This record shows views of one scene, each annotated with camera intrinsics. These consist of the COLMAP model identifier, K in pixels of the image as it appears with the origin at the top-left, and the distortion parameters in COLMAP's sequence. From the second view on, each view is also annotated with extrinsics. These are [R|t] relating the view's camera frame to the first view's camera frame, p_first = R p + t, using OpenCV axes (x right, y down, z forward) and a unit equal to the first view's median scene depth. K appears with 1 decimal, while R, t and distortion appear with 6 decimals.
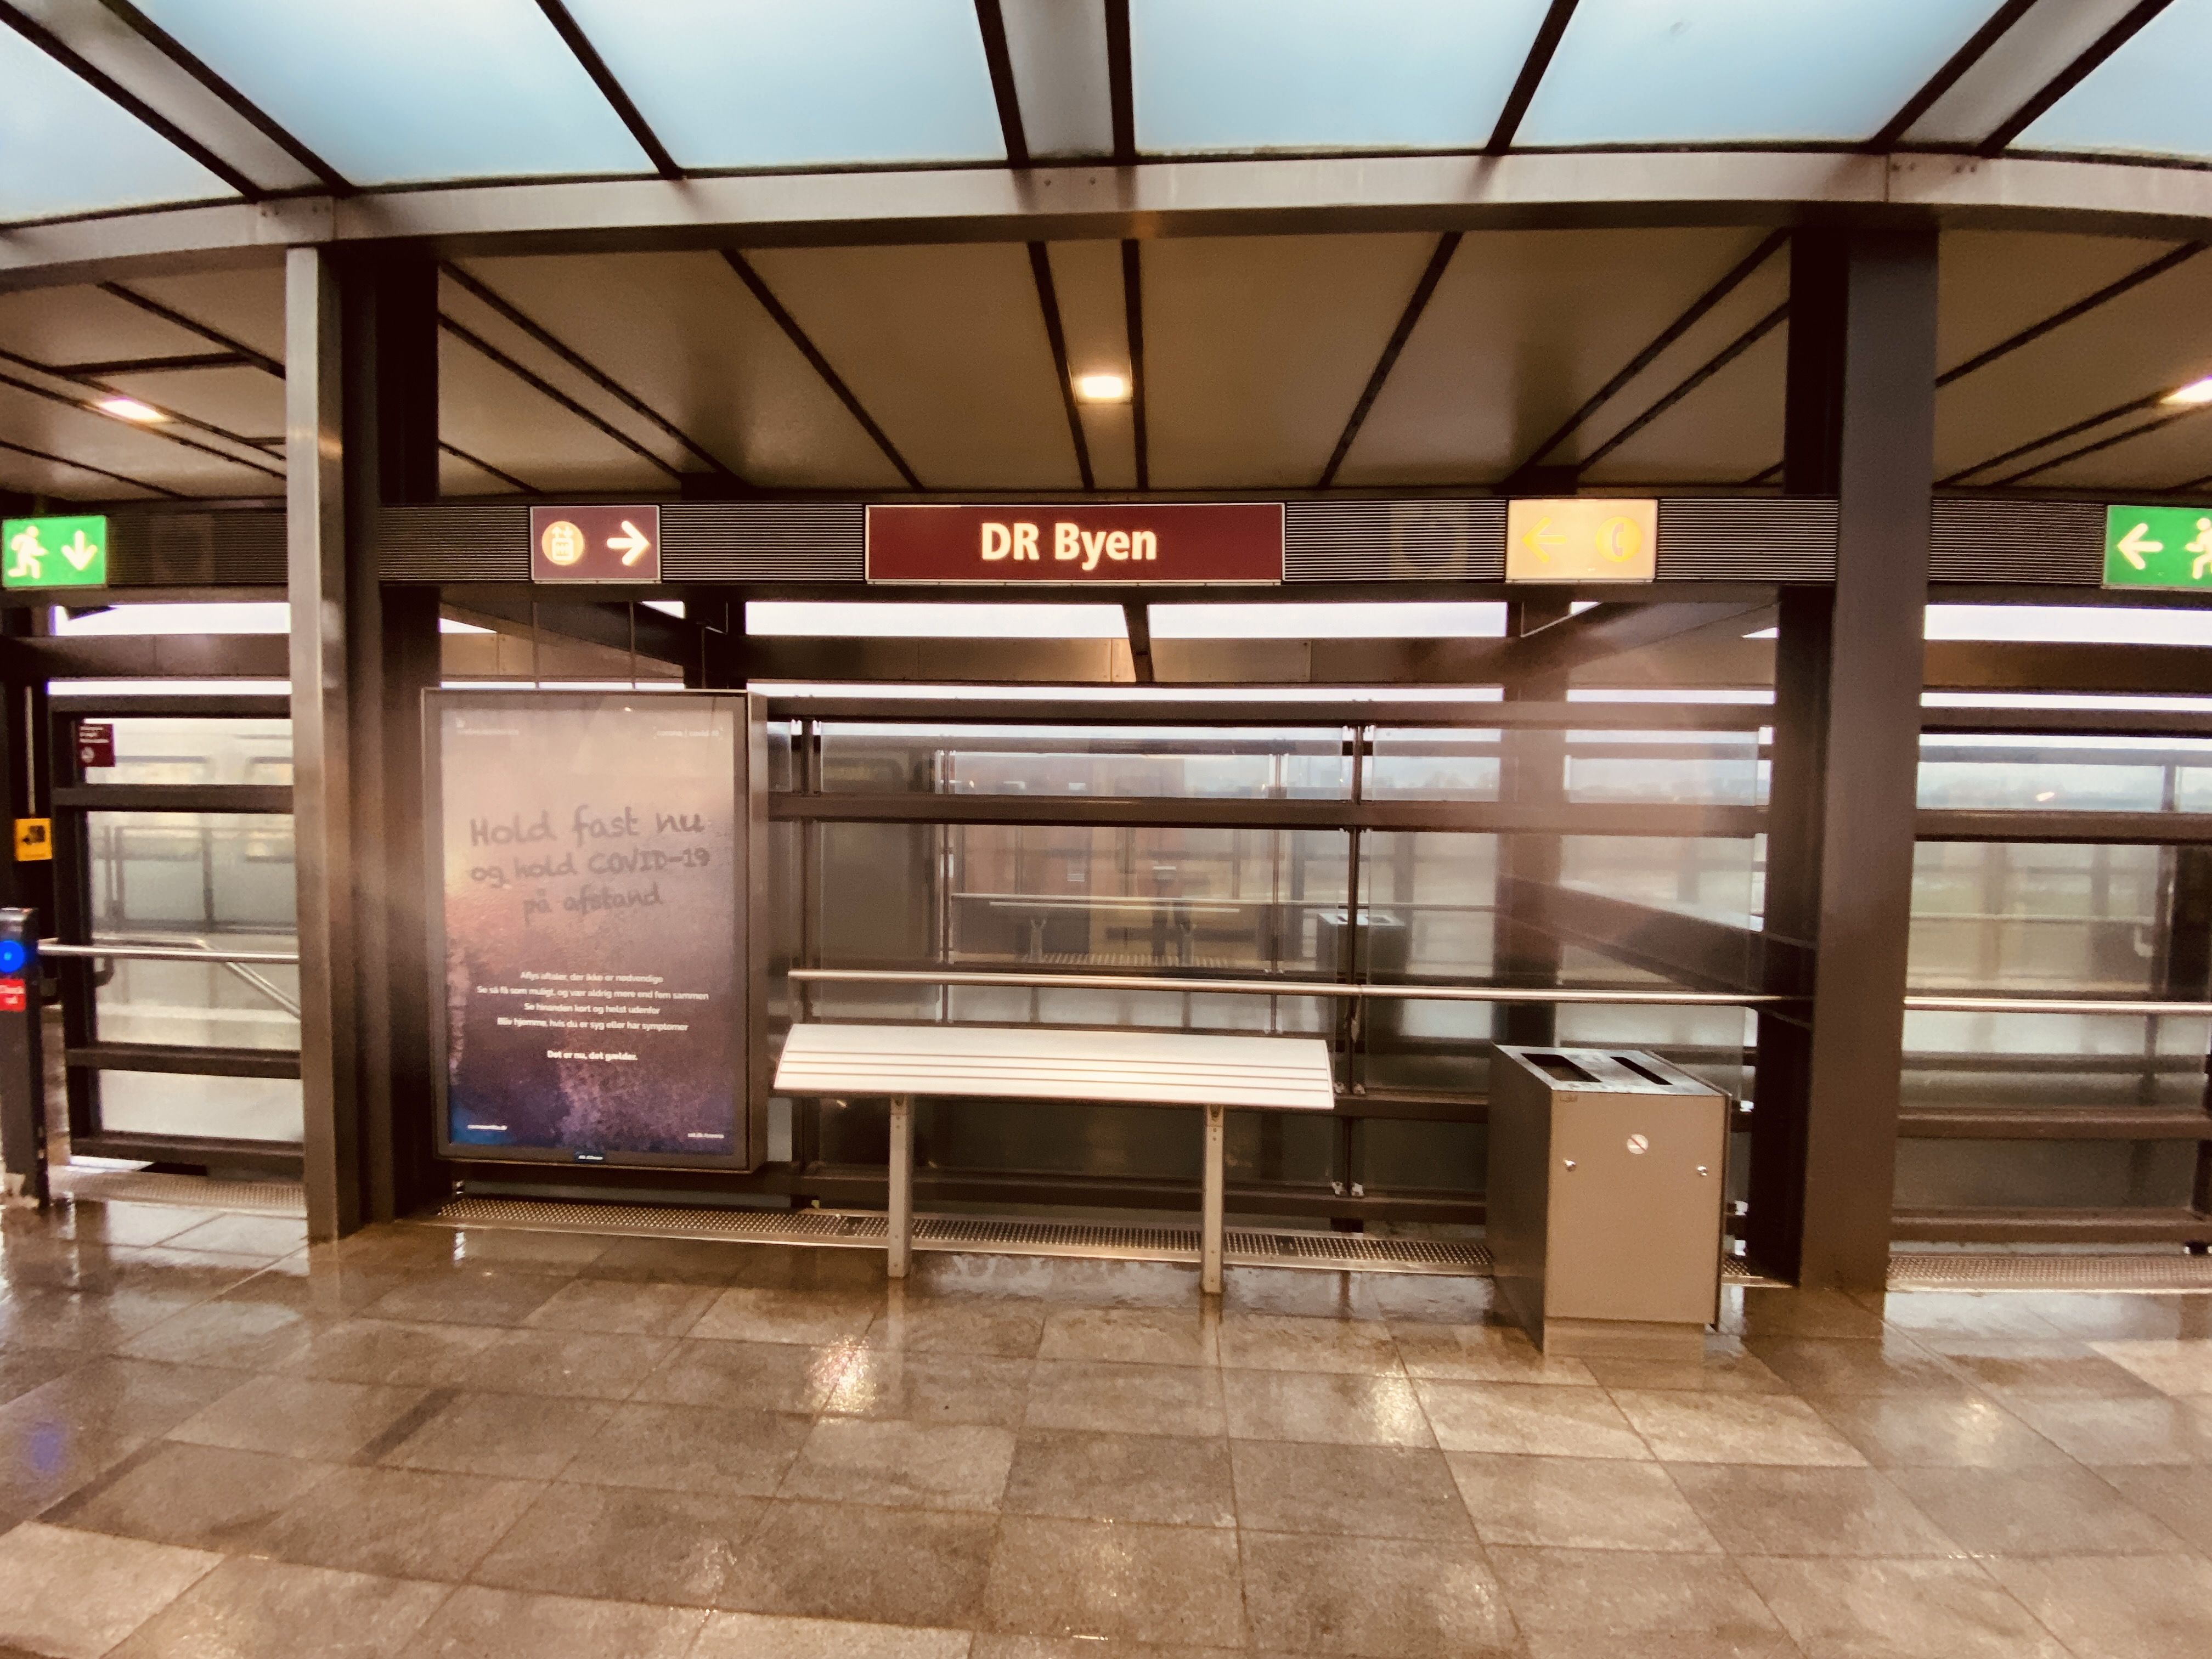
lens RADIAL K [[905.0, 0, 1114.0], [0, 905.0, 844.9], [0, 0, 1]] dist [0.010172, -0.008397]
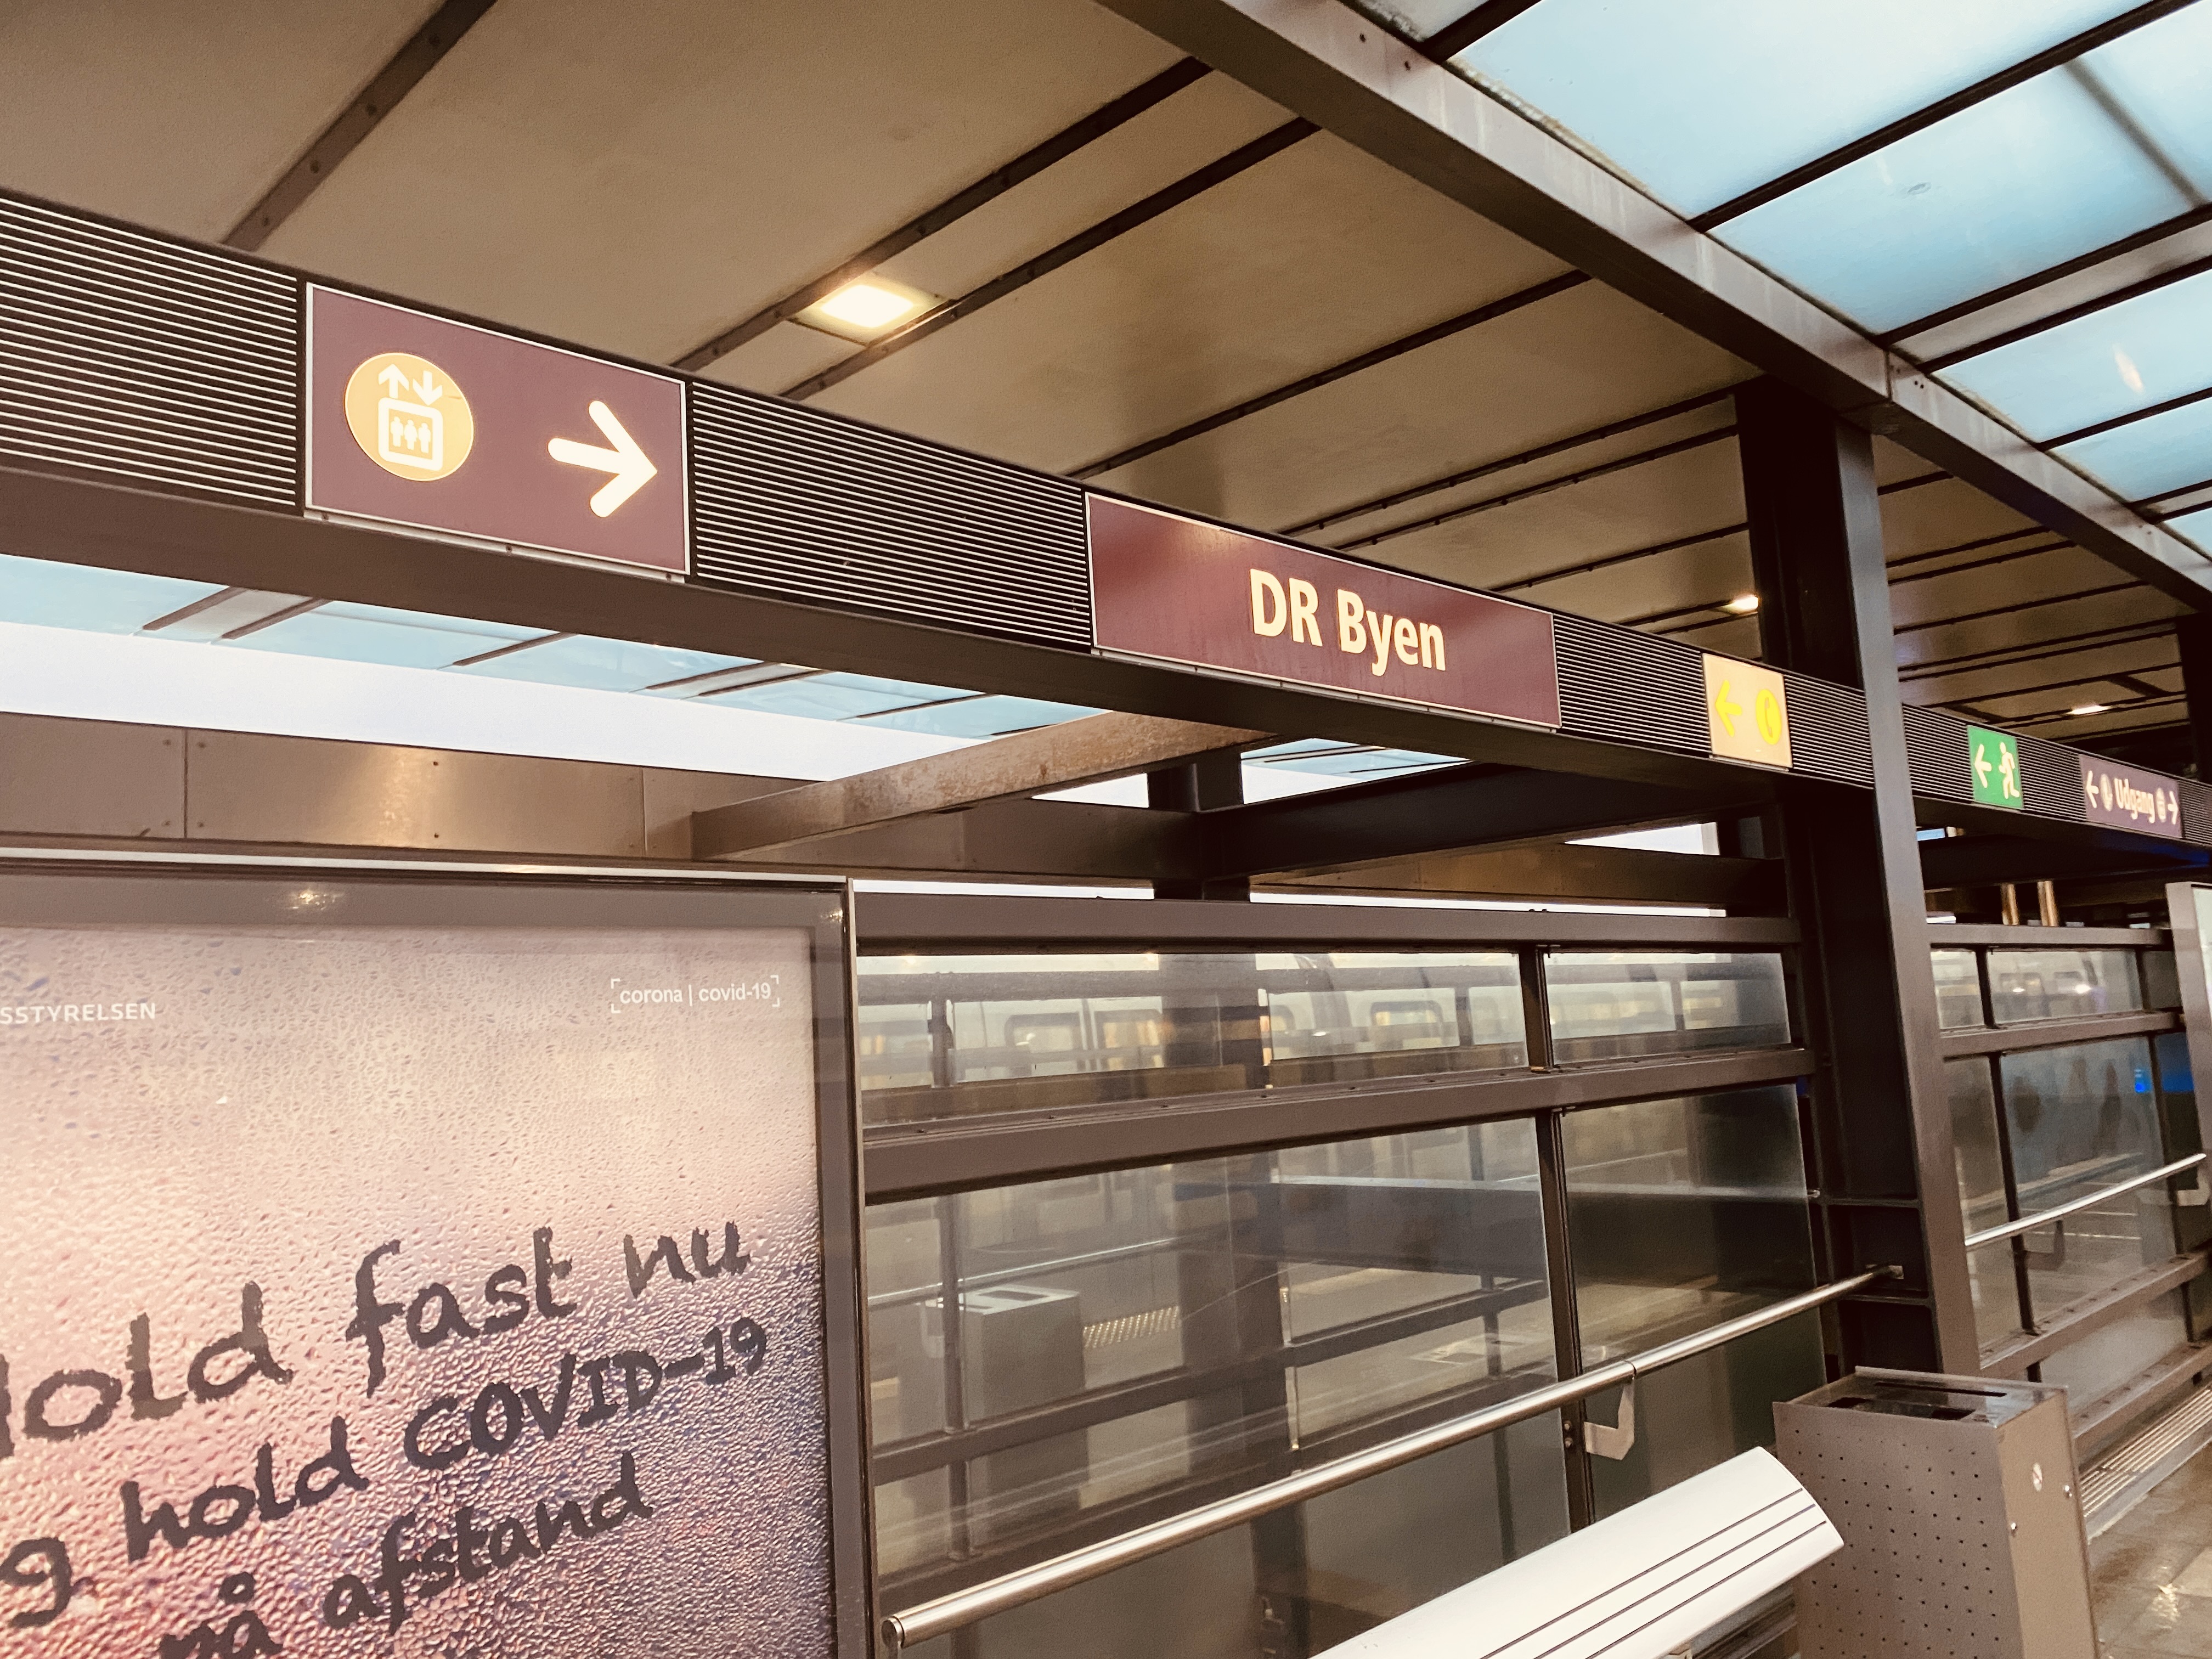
lens RADIAL K [[1725.7, 0, 1102.1], [0, 1725.7, 831.2], [0, 0, 1]] dist [0.014276, -0.016285]
pose [[0.658797, 0.038772, 0.751321, -0.870903], [0.110791, 0.982783, -0.147863, -0.067519], [-0.744119, 0.180651, 0.643158, 0.431062]]
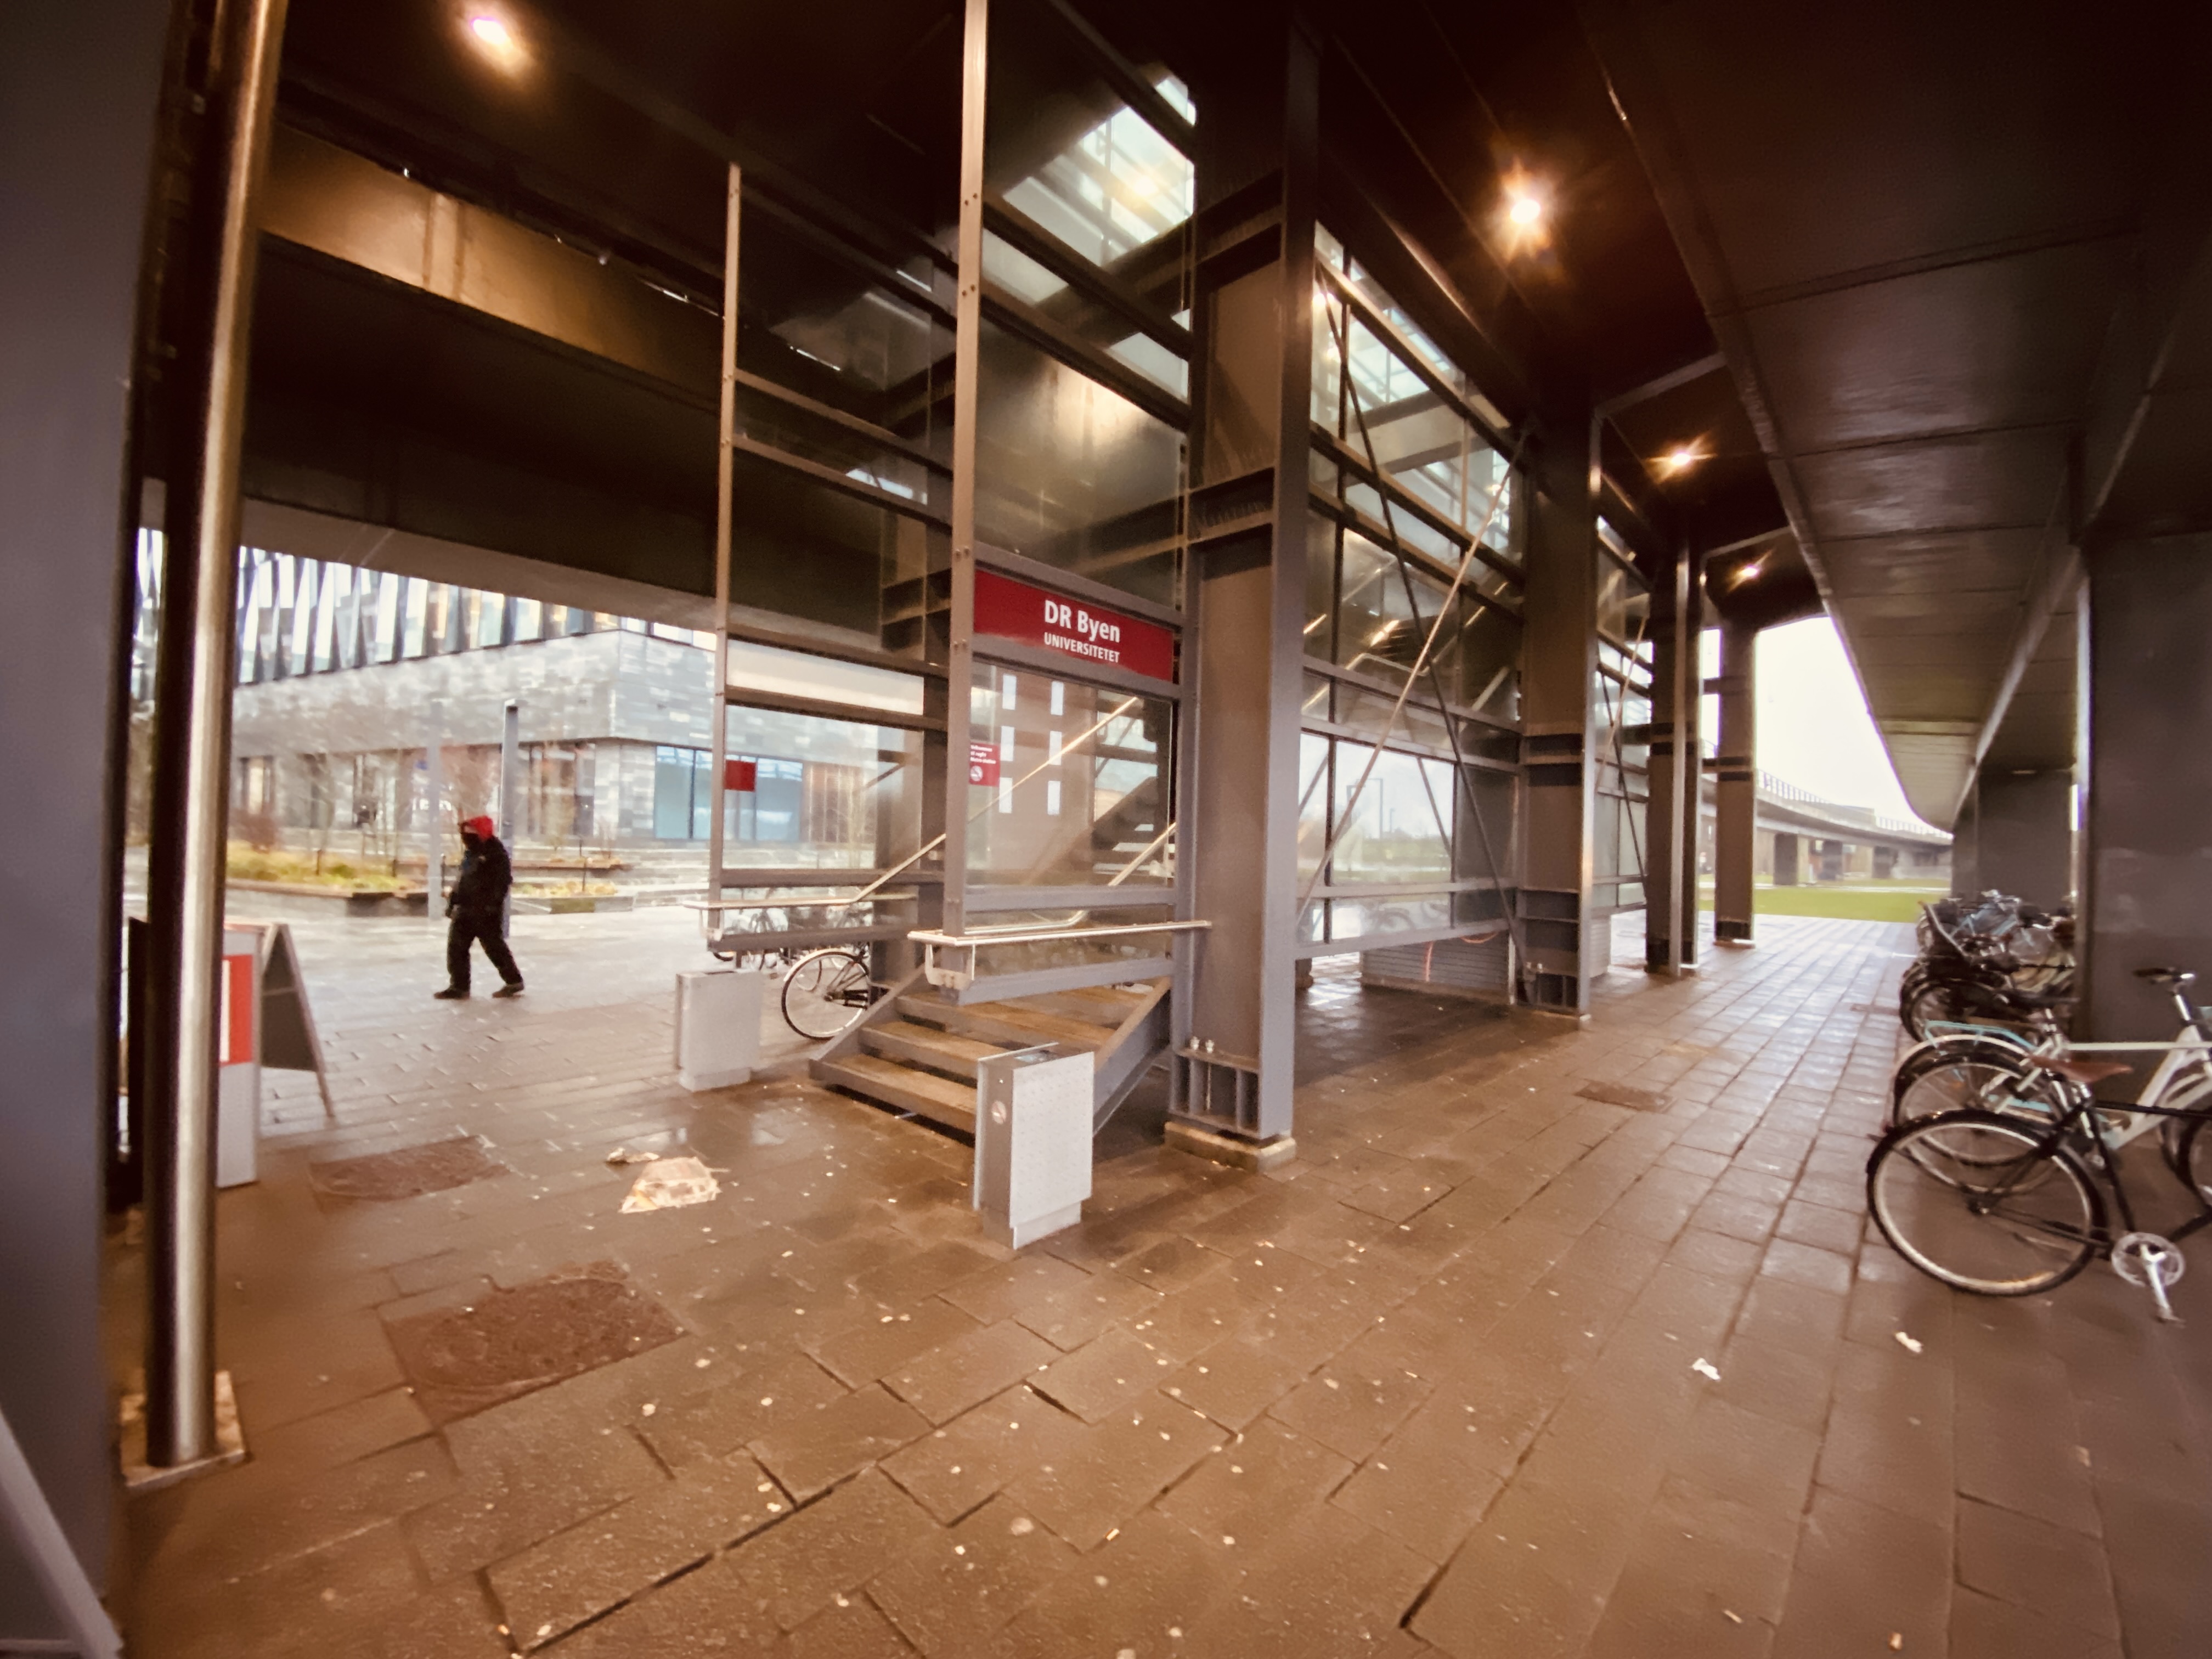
lens RADIAL K [[905.0, 0, 1110.8], [0, 905.0, 837.3], [0, 0, 1]] dist [0.010172, -0.008397]
pose [[0.636242, 0.015396, 0.771336, -1.213202], [0.025945, 0.998808, -0.041337, 0.122817], [-0.771053, 0.046313, 0.635085, -0.075498]]
